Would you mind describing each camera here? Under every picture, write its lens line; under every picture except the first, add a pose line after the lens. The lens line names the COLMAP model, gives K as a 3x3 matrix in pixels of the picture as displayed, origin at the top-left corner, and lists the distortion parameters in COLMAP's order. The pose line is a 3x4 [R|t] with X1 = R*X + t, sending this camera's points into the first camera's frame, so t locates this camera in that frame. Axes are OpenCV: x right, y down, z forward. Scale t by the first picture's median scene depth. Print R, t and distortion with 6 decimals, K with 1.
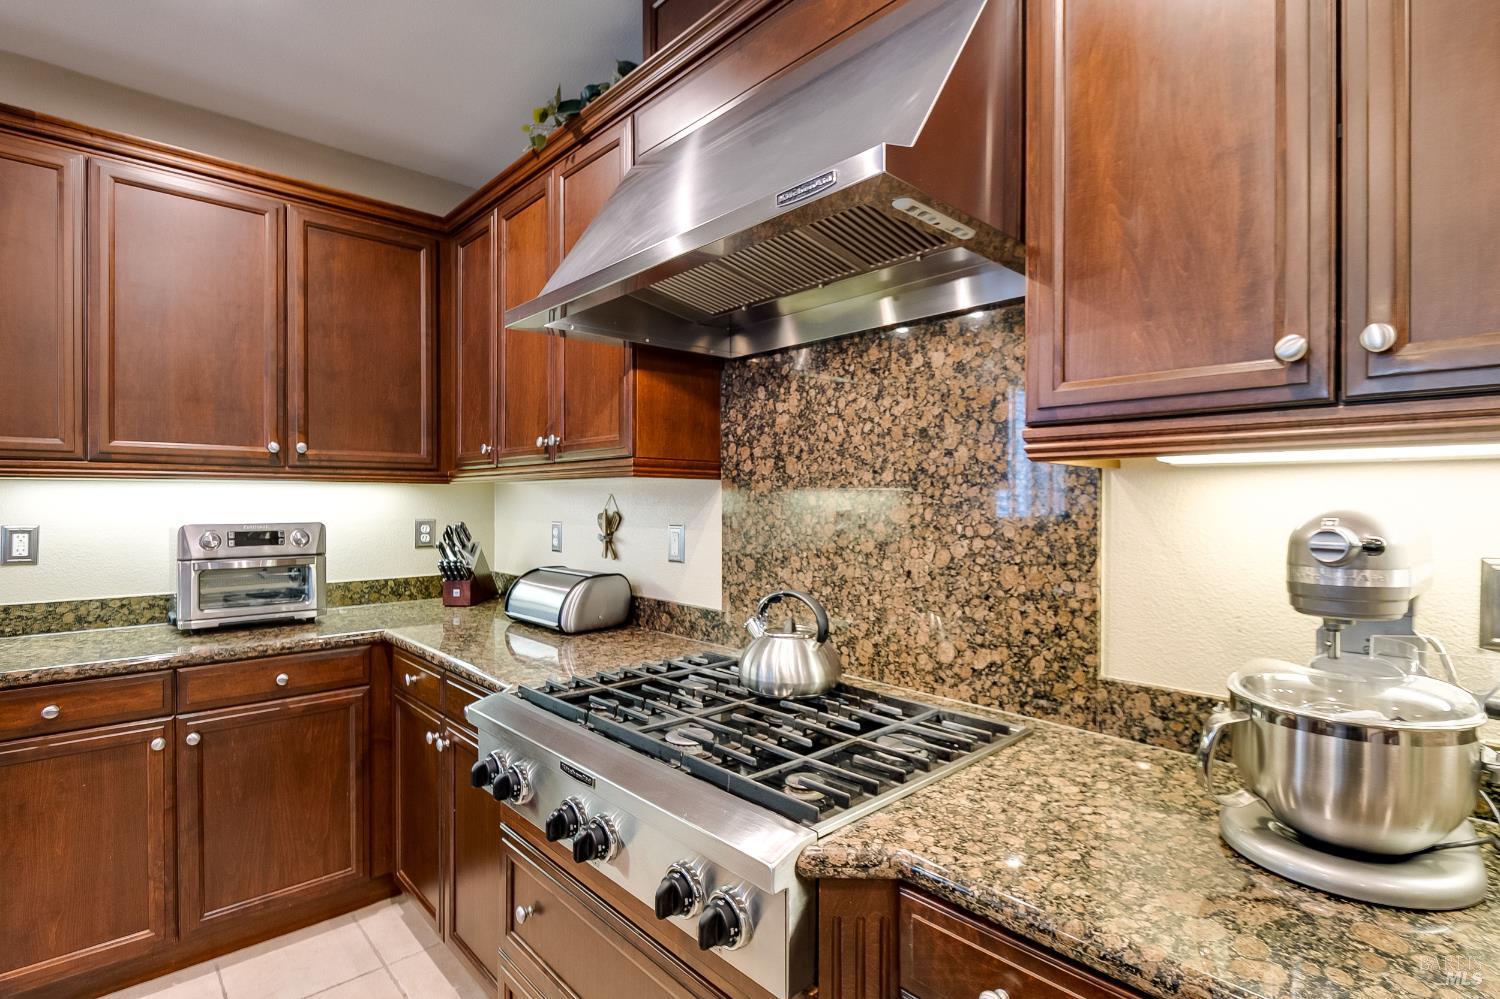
lens RADIAL K [[721.7, 0, 753.8], [0, 721.7, 507.9], [0, 0, 1]] dist [-0.004407, -0.001027]
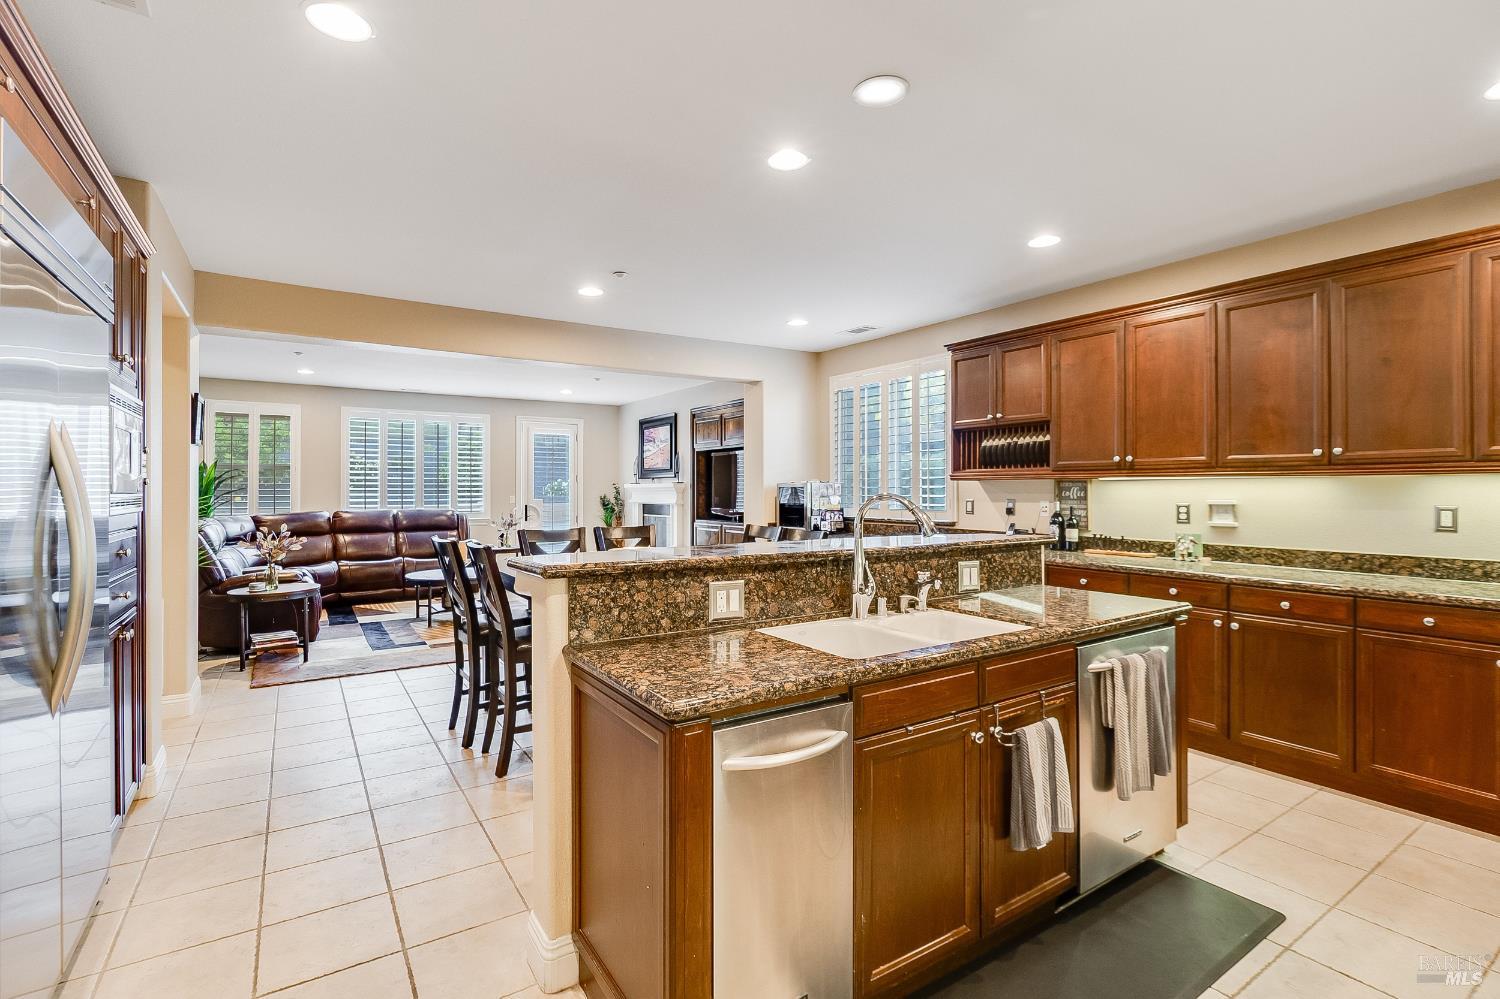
lens RADIAL K [[699.4, 0, 755.3], [0, 699.4, 488.8], [0, 0, 1]] dist [-0.004820, -0.000669]
pose [[-0.157188, -0.003977, -0.987561, 0.667514], [-0.003419, 0.999988, -0.003482, -0.000627], [0.987563, 0.002829, -0.157200, -0.202496]]
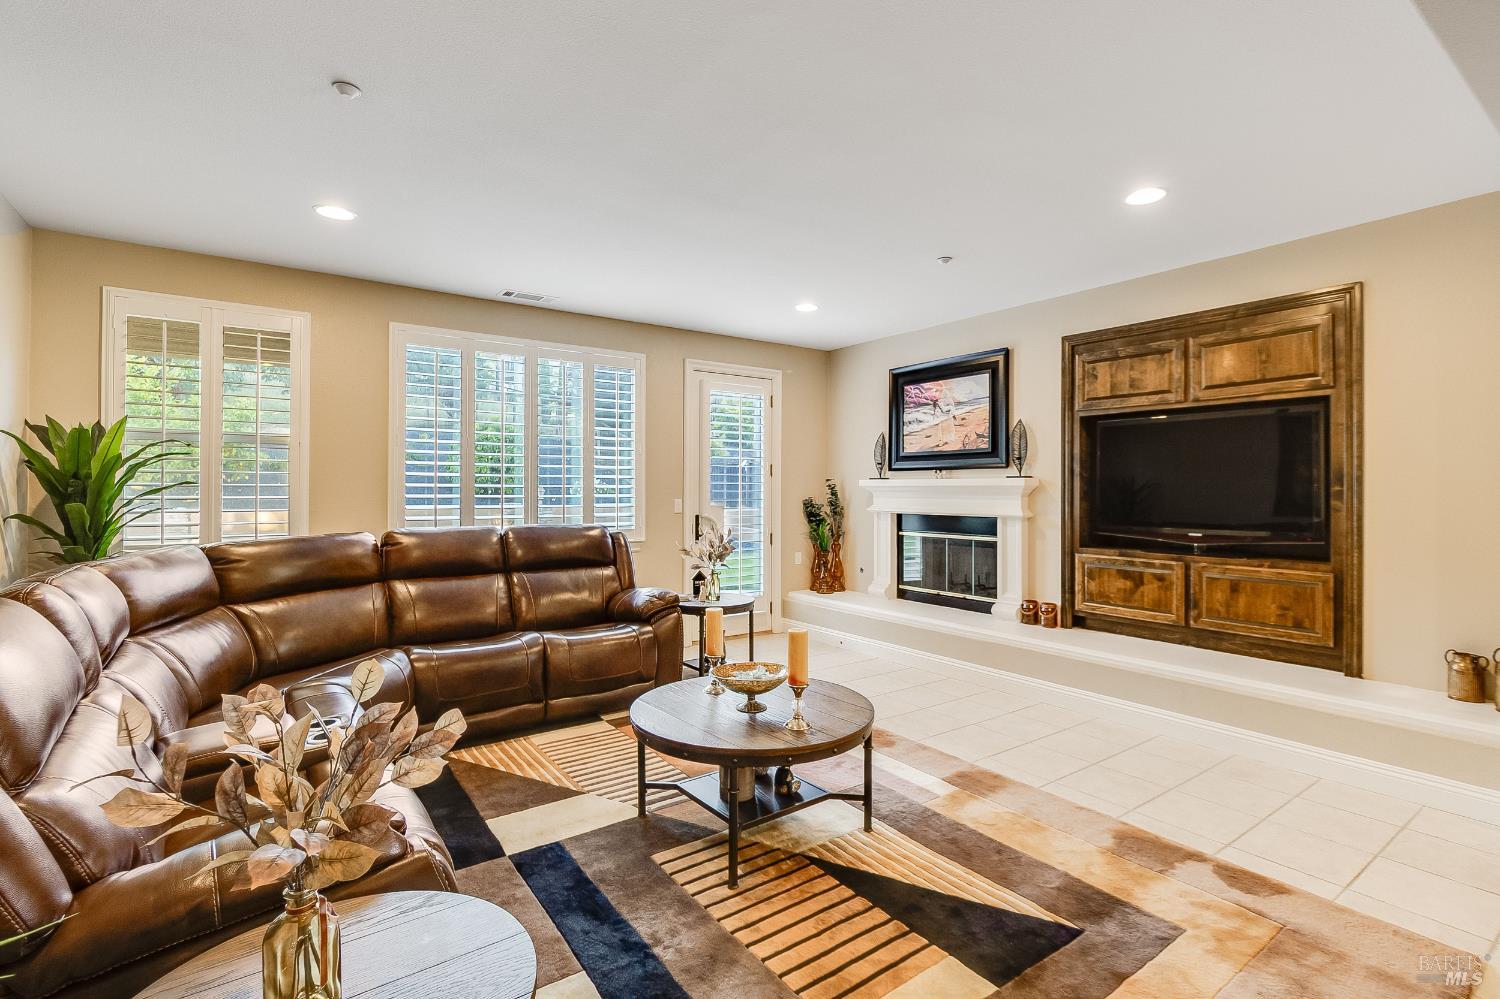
lens RADIAL K [[699.4, 0, 755.3], [0, 699.4, 488.8], [0, 0, 1]] dist [-0.004820, -0.000669]
pose [[-0.117318, -0.005449, -0.993079, -1.292149], [-0.008306, 0.999955, -0.004506, 0.006435], [0.993060, 0.007720, -0.117358, -2.141631]]
